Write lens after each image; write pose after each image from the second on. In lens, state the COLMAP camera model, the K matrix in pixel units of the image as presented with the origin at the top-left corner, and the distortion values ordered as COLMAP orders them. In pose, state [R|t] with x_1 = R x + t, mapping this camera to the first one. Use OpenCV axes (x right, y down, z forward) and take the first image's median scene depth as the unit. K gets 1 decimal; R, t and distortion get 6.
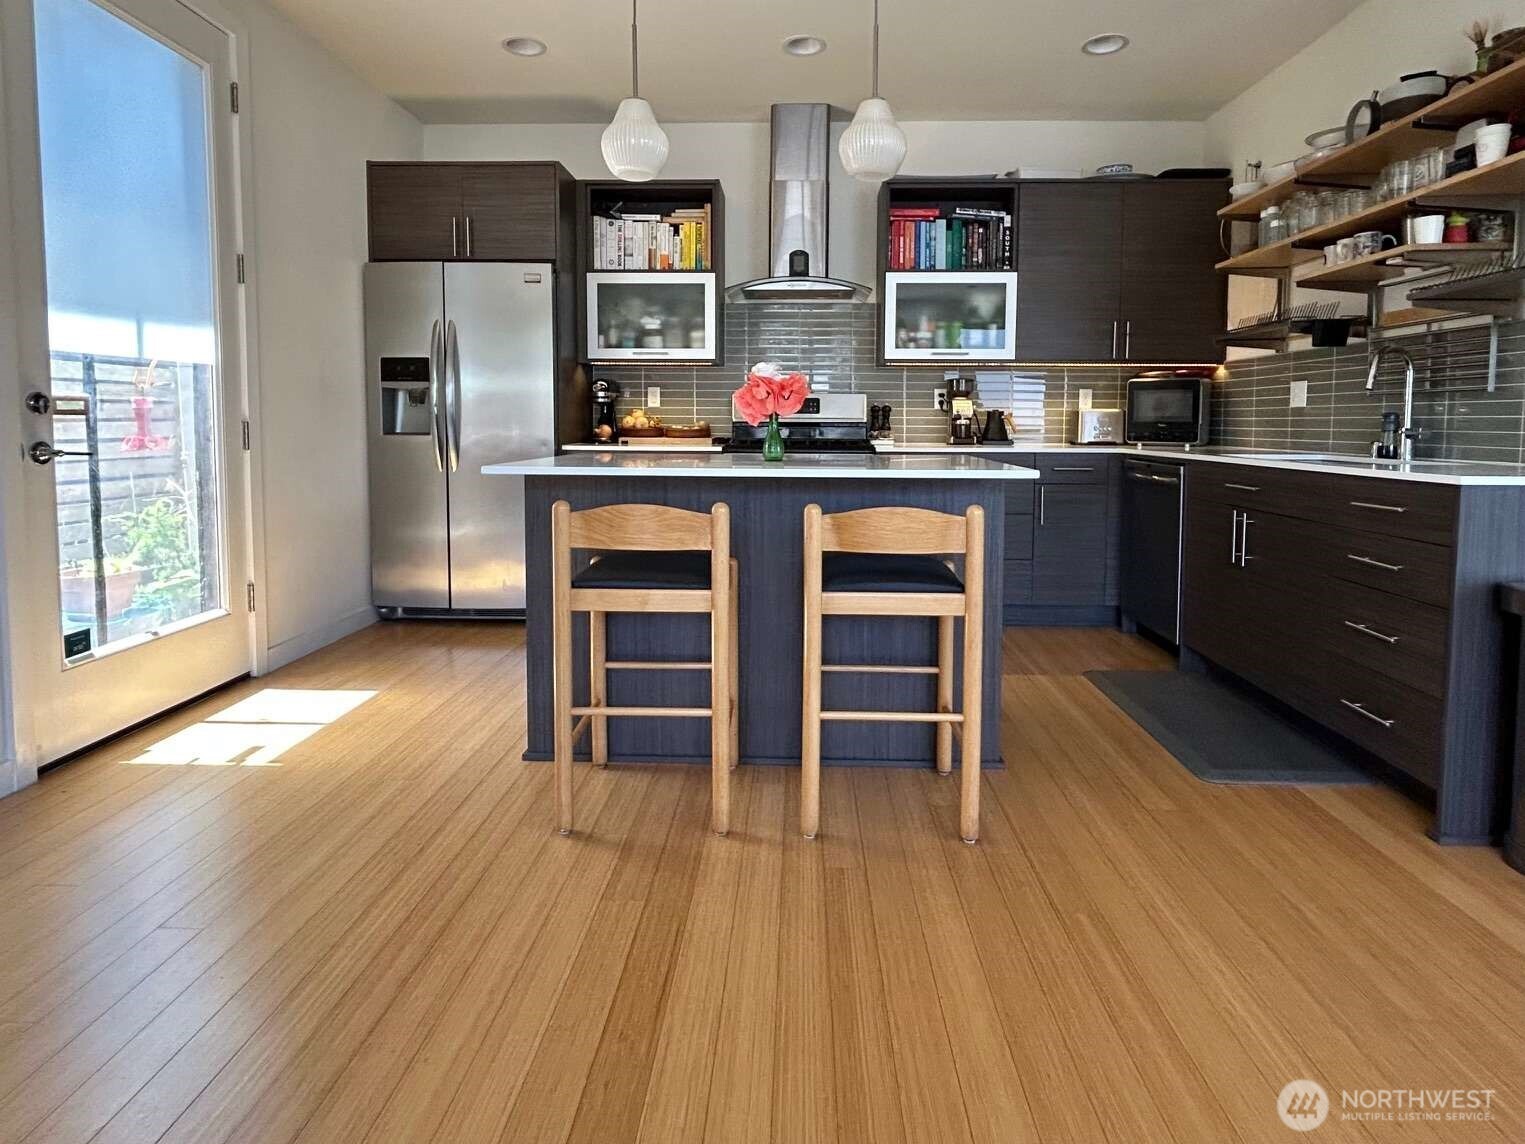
lens RADIAL K [[819.3, 0, 773.1], [0, 819.3, 472.1], [0, 0, 1]] dist [0.002144, 0.000221]
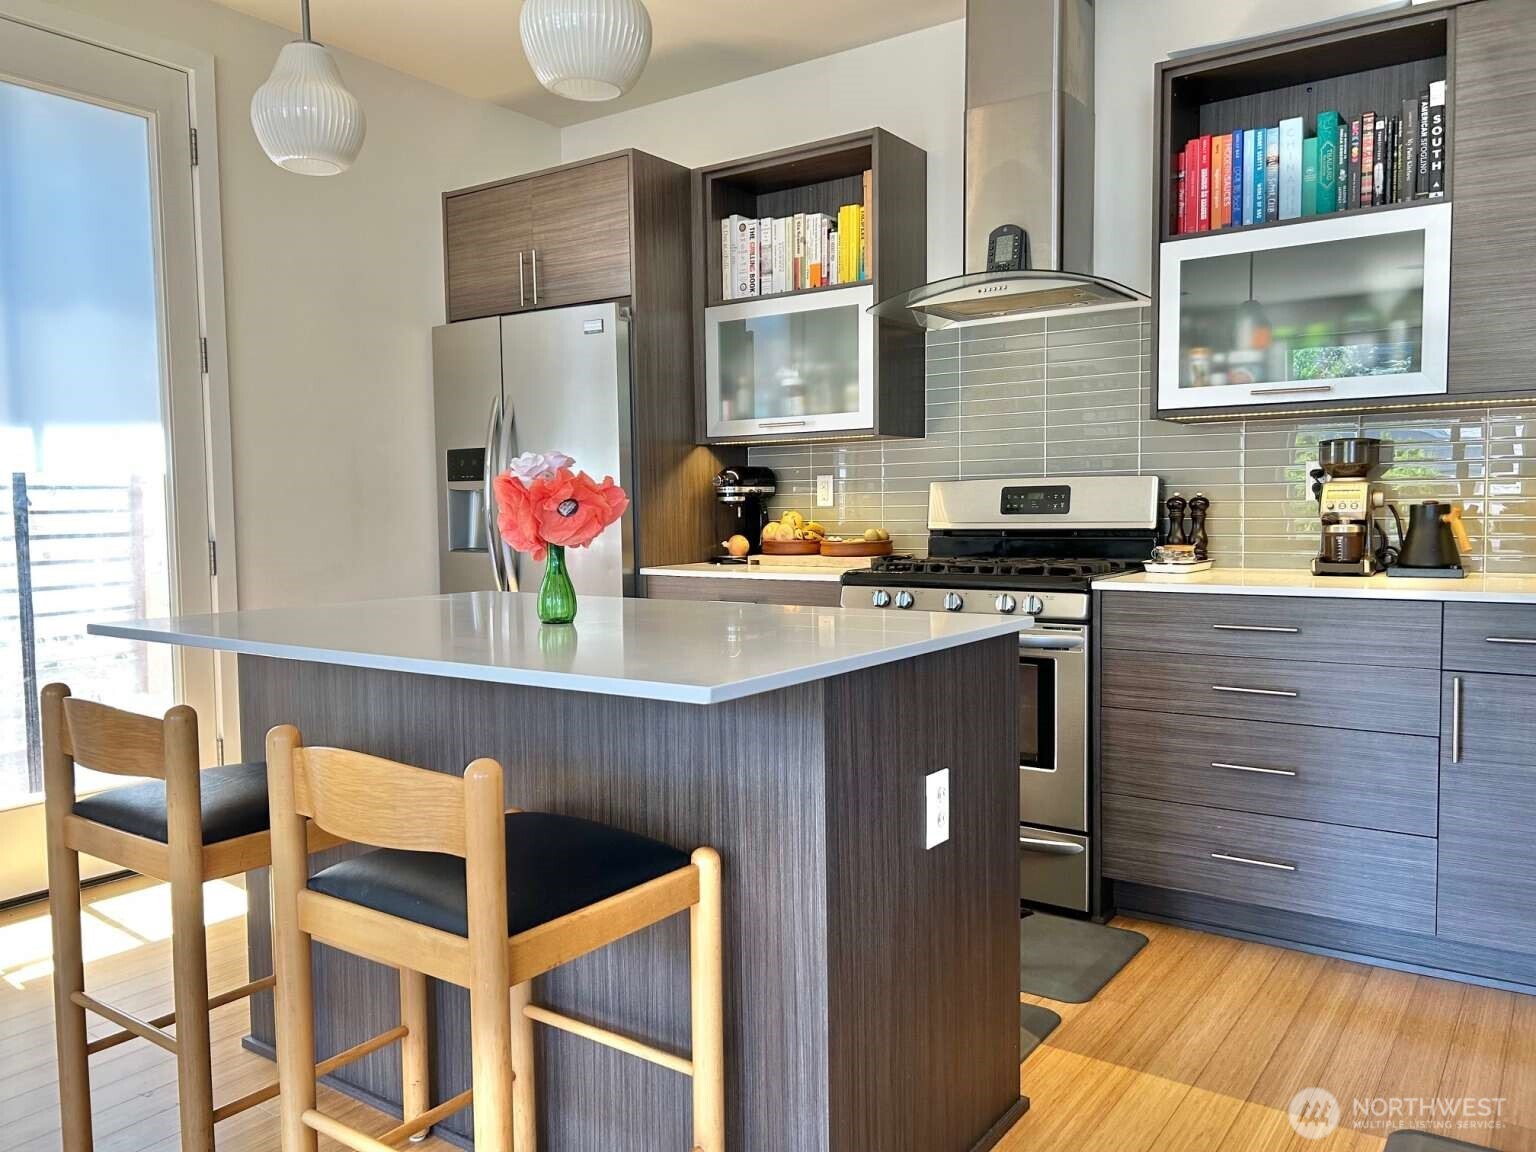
lens RADIAL K [[1165.6, 0, 768.0], [0, 1165.6, 576.0], [0, 0, 1]] dist [0.088379, -0.113482]
pose [[0.832569, 0.018348, -0.553618, 0.343668], [-0.018756, 0.999812, 0.004929, -0.031070], [0.553604, 0.006280, 0.832756, 0.236531]]
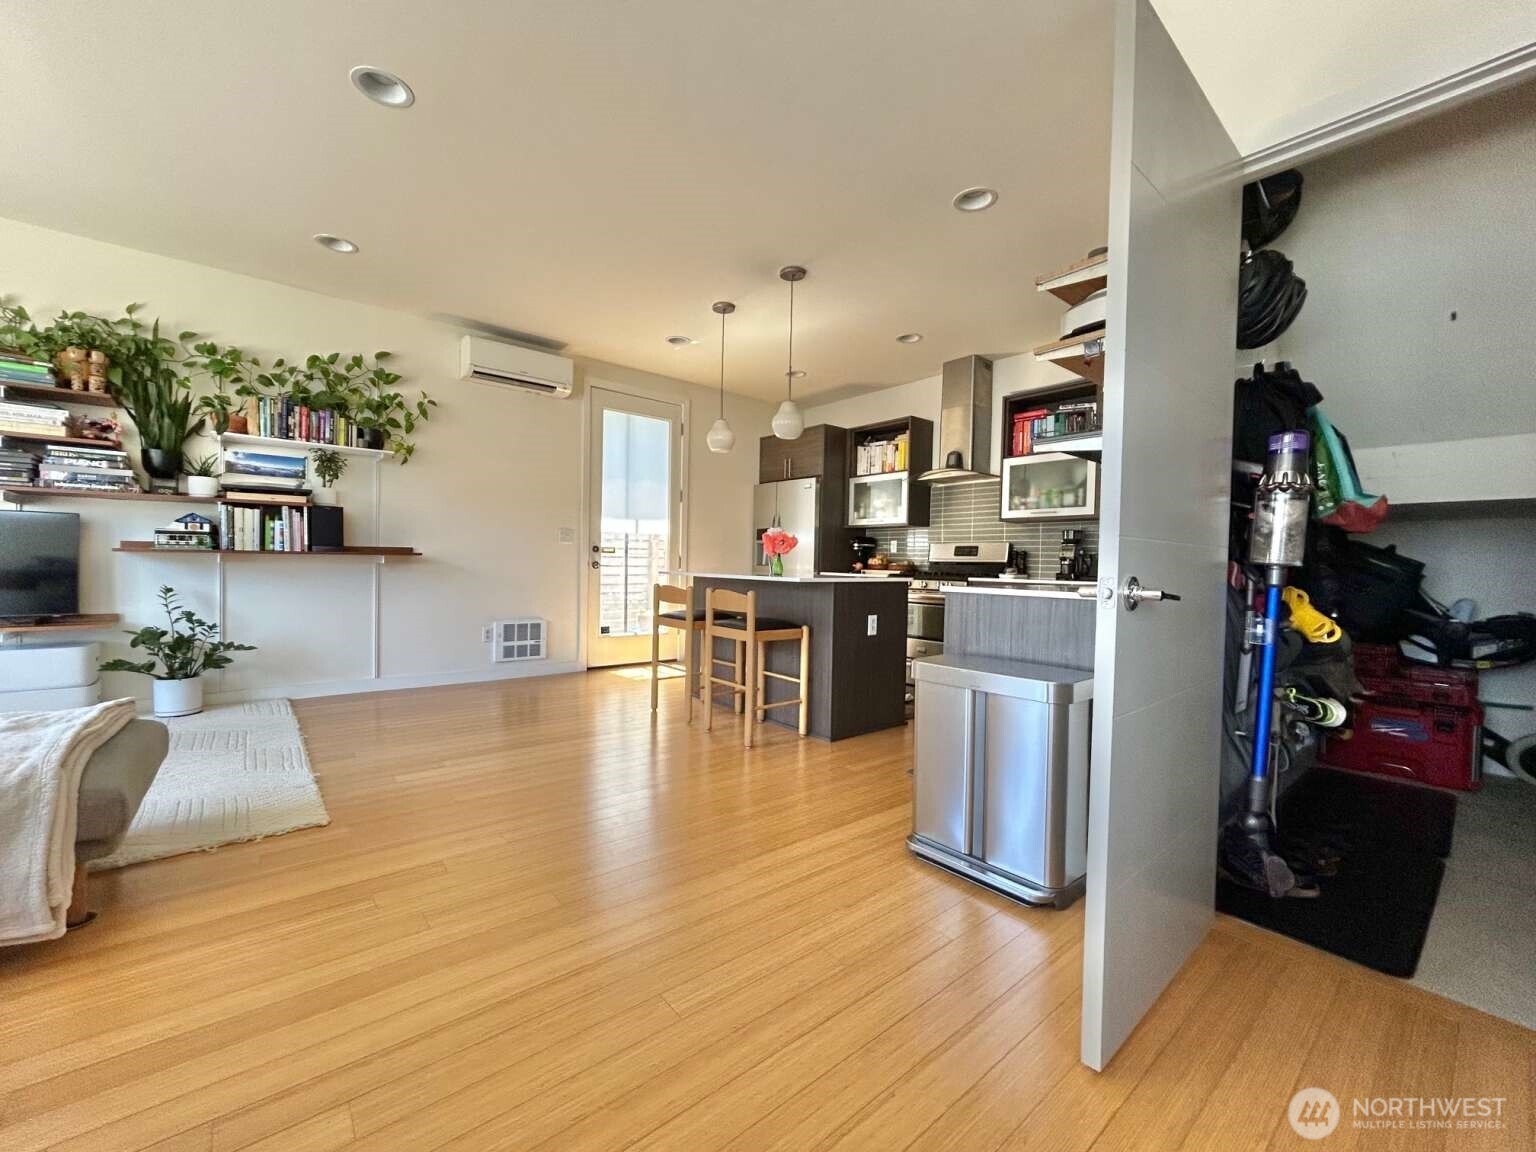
lens RADIAL K [[625.6, 0, 768.0], [0, 625.6, 576.0], [0, 0, 1]] dist [0.001381, 0.000187]
pose [[0.660684, 0.024014, -0.750280, 0.690120], [-0.064829, 0.997579, -0.025158, 0.017920], [0.747860, 0.065261, 0.660641, -0.032562]]
